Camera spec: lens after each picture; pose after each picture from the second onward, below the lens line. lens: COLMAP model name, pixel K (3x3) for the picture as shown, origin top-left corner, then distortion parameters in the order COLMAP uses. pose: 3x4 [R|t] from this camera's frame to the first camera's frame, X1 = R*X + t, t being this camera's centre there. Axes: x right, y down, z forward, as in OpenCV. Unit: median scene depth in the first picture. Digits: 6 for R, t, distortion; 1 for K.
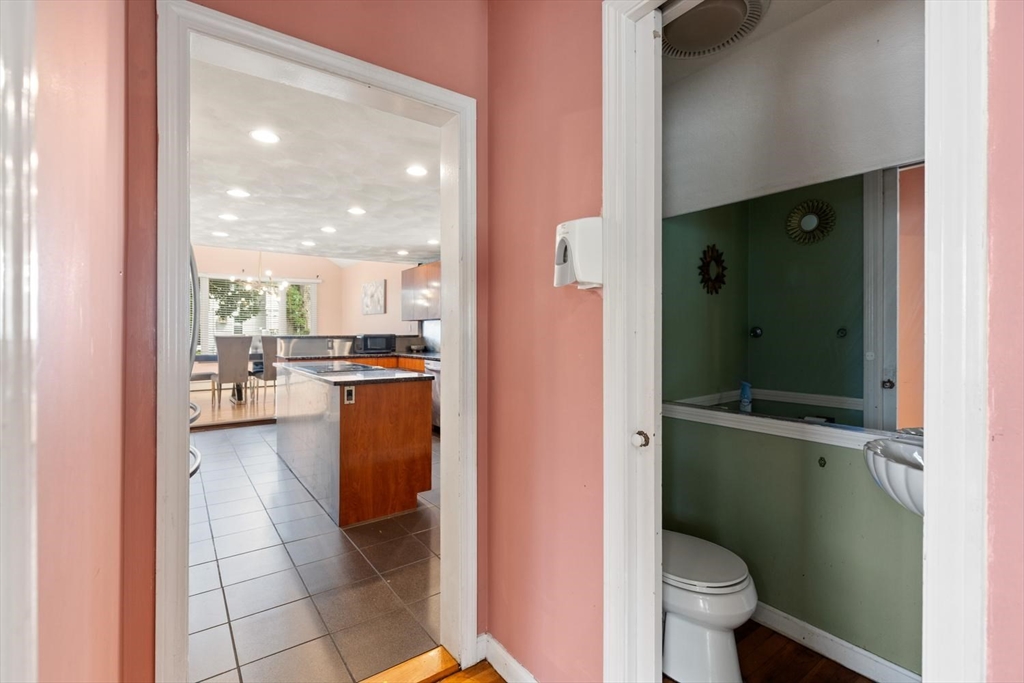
lens RADIAL K [[464.1, 0, 510.3], [0, 464.1, 330.3], [0, 0, 1]] dist [0.010114, -0.000266]
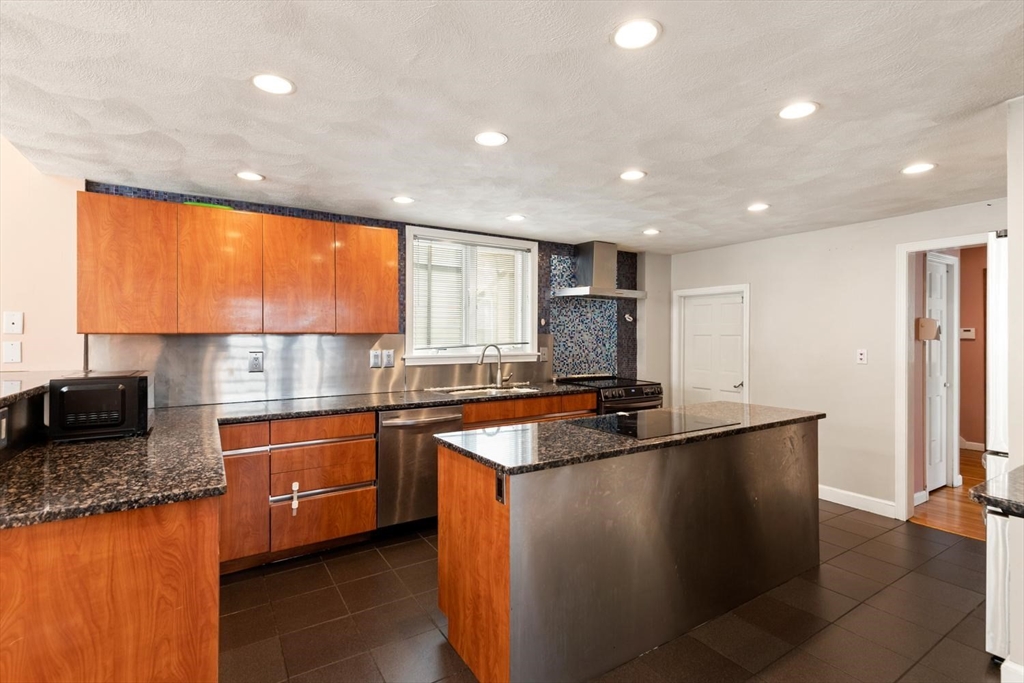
lens RADIAL K [[476.3, 0, 506.1], [0, 476.3, 335.7], [0, 0, 1]] dist [0.006150, -0.000135]
pose [[0.067219, 0.003296, 0.997733, -0.644873], [-0.000981, 0.999994, -0.003237, -0.020434], [-0.997738, -0.000761, 0.067221, 0.730798]]
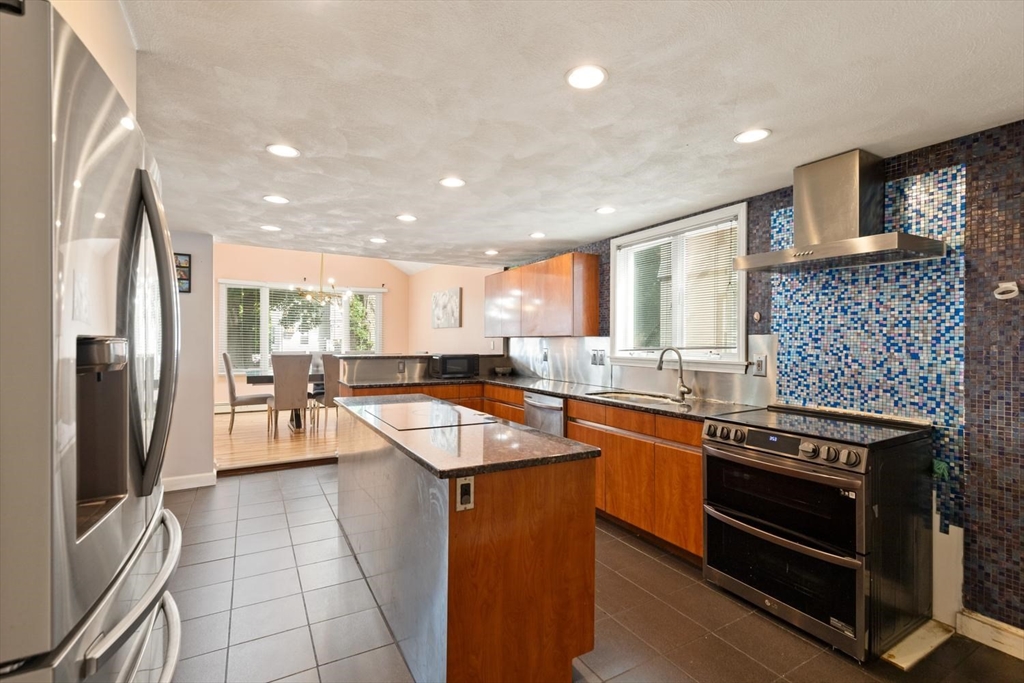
lens RADIAL K [[460.9, 0, 512.0], [0, 460.9, 341.5], [0, 0, 1]] dist [0.007463, -0.001164]
pose [[0.994010, 0.007960, -0.109002, -0.109530], [-0.007838, 0.999968, 0.001541, -0.017020], [0.109011, -0.000677, 0.994040, 0.222505]]
